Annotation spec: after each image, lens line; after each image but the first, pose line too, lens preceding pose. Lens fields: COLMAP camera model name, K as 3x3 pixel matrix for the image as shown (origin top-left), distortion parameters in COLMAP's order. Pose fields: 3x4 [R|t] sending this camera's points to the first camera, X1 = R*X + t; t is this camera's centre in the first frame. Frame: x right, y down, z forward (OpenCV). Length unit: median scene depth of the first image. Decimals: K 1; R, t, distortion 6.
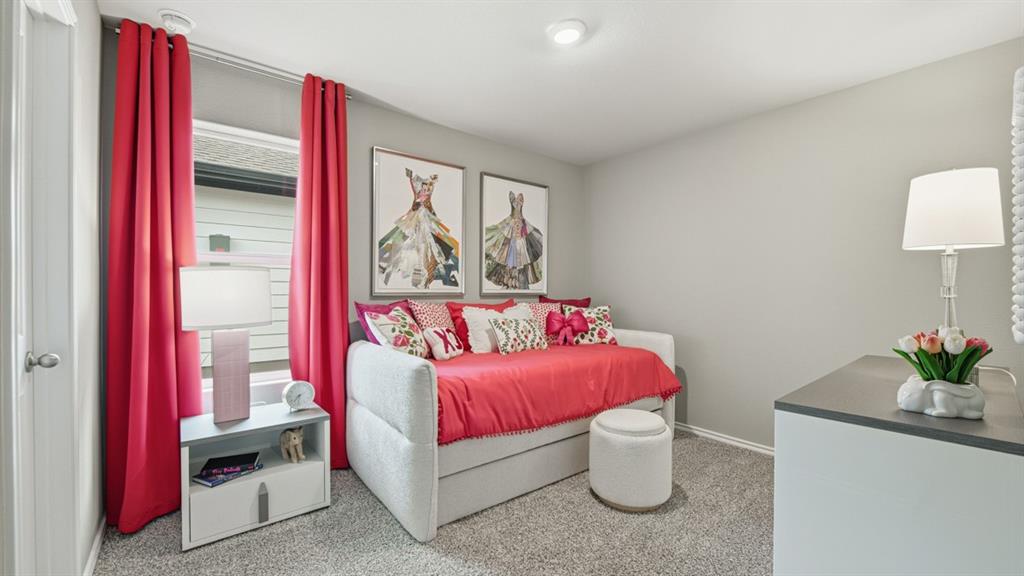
lens RADIAL K [[408.7, 0, 516.4], [0, 408.7, 291.3], [0, 0, 1]] dist [-0.009449, -0.001765]
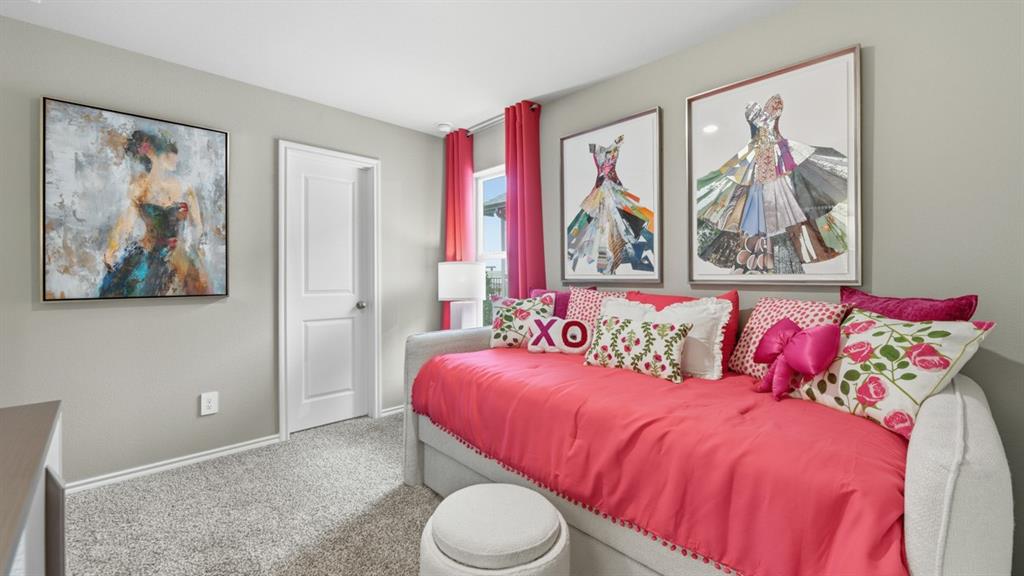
lens RADIAL K [[408.7, 0, 506.4], [0, 408.7, 273.9], [0, 0, 1]] dist [-0.009449, -0.001765]
pose [[0.073526, -0.009280, -0.997250, 0.552987], [0.000769, 0.999957, -0.009248, -0.000023], [0.997293, -0.000087, 0.073530, 0.651215]]
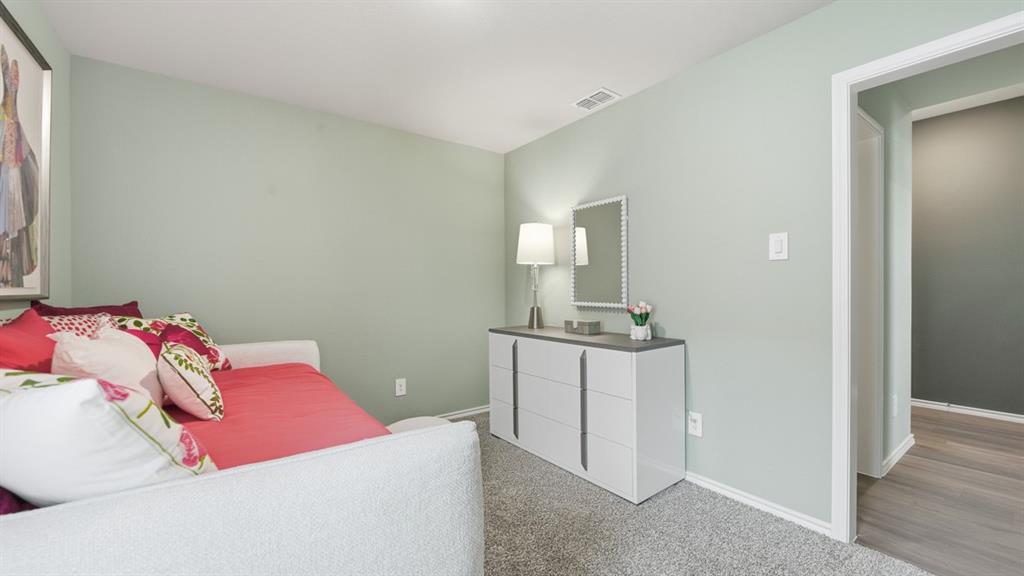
lens RADIAL K [[408.7, 0, 517.8], [0, 408.7, 286.3], [0, 0, 1]] dist [-0.009449, -0.001765]
pose [[0.035655, -0.002883, 0.999360, -0.410998], [0.006046, 0.999978, 0.002669, -0.004128], [-0.999346, 0.005947, 0.035672, 0.502712]]
